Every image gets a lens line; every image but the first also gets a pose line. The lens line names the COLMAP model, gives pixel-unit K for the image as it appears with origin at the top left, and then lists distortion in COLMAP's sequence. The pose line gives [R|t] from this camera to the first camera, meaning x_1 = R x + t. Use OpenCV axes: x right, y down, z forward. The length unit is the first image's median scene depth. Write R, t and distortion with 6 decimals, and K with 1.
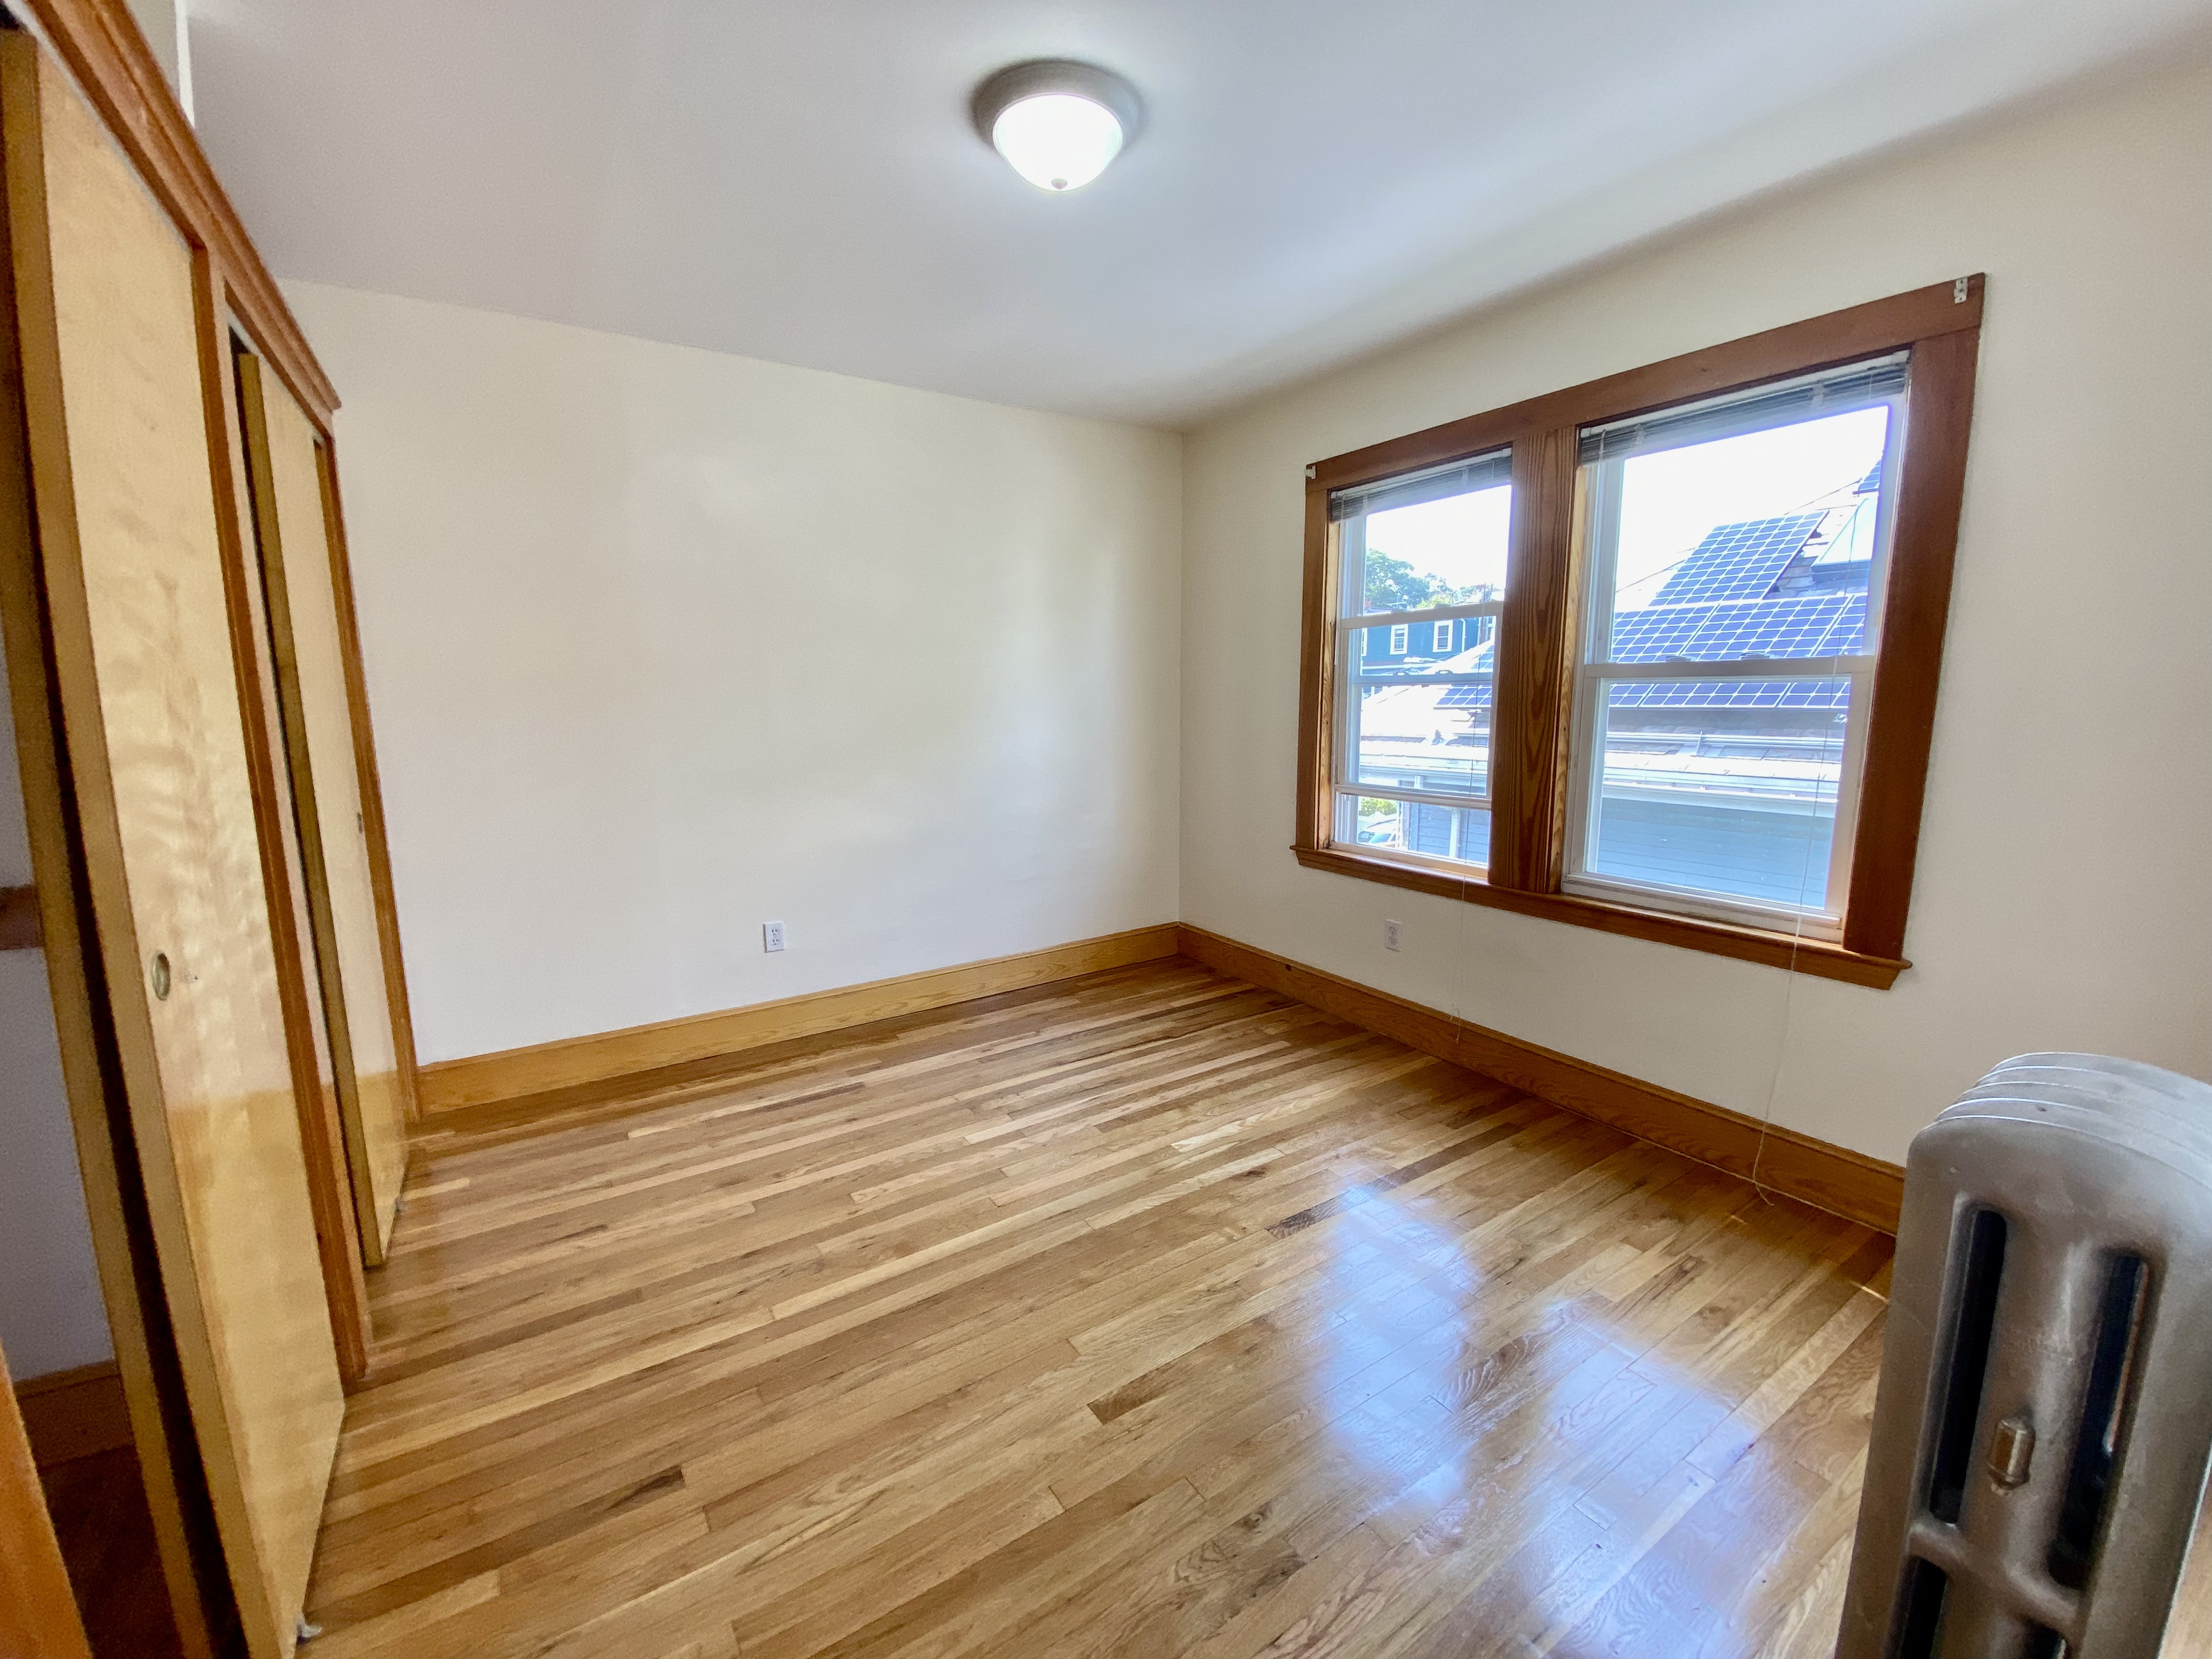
lens RADIAL K [[908.1, 0, 1109.0], [0, 908.1, 823.7], [0, 0, 1]] dist [0.002328, -0.010852]
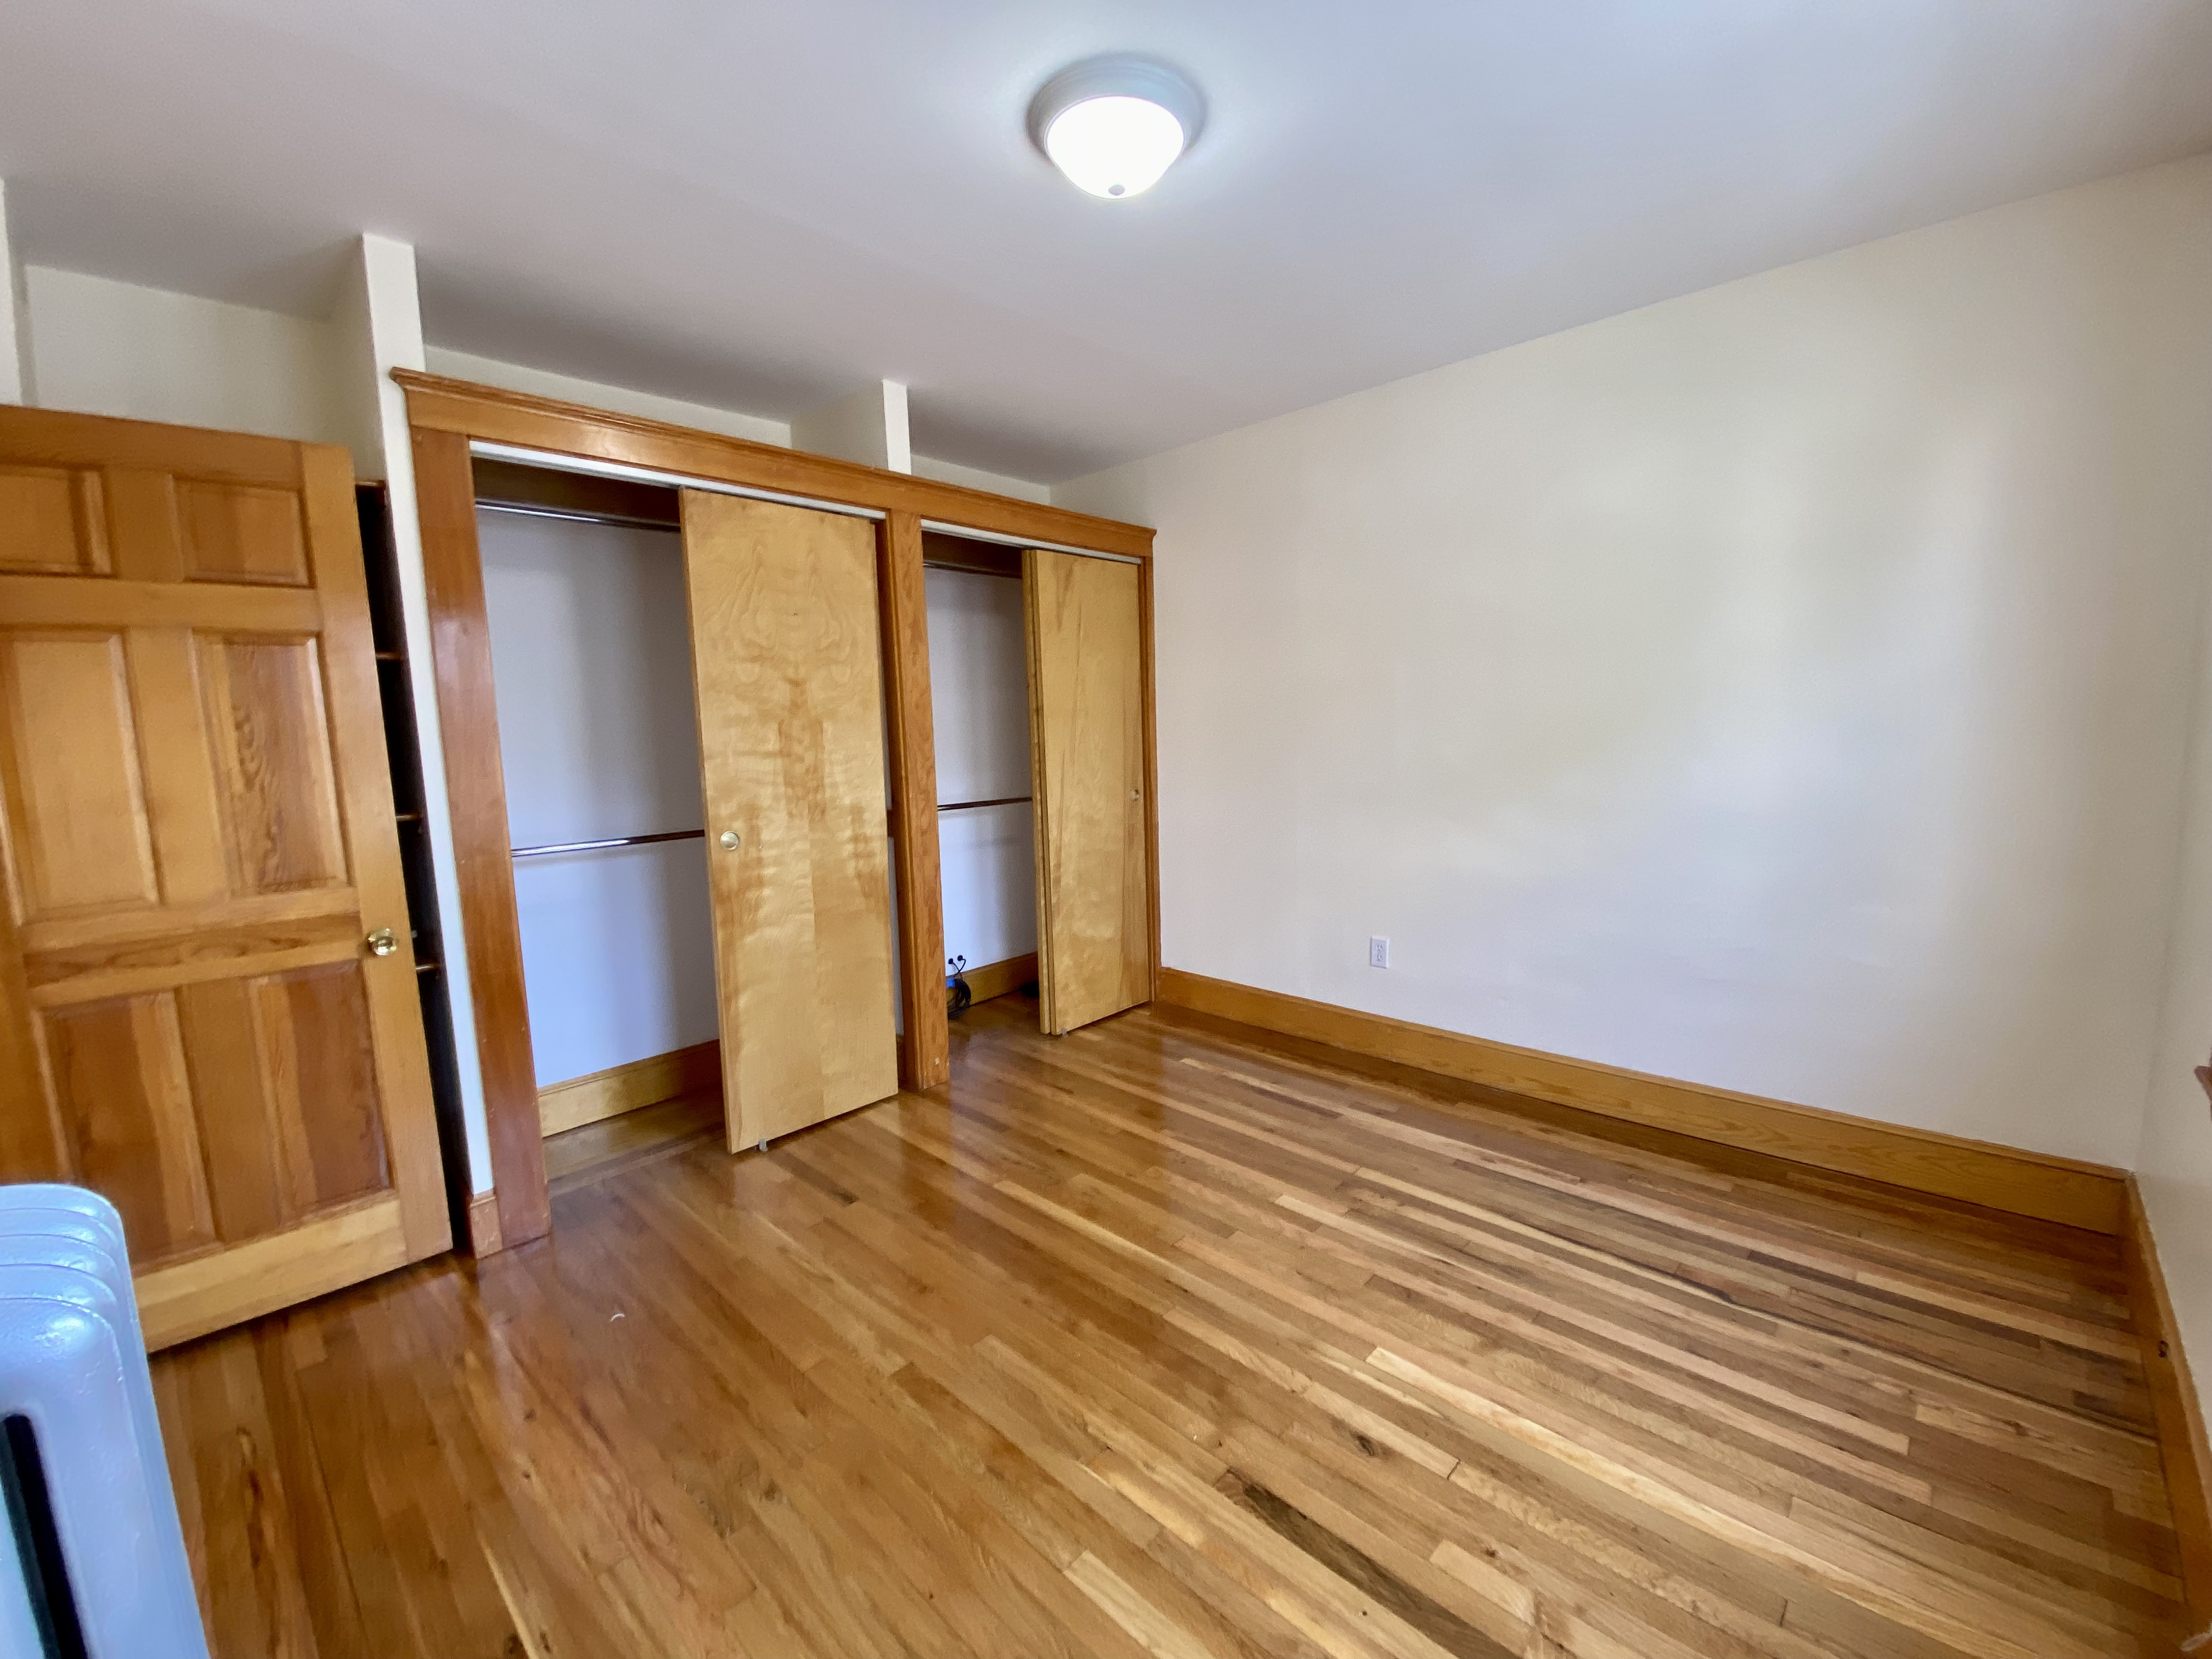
lens RADIAL K [[908.1, 0, 1109.0], [0, 908.1, 823.7], [0, 0, 1]] dist [0.002328, -0.010852]
pose [[0.225245, 0.123159, -0.966487, 0.599579], [-0.124141, 0.987521, 0.096908, -0.088714], [0.966361, 0.098152, 0.237723, 0.527031]]
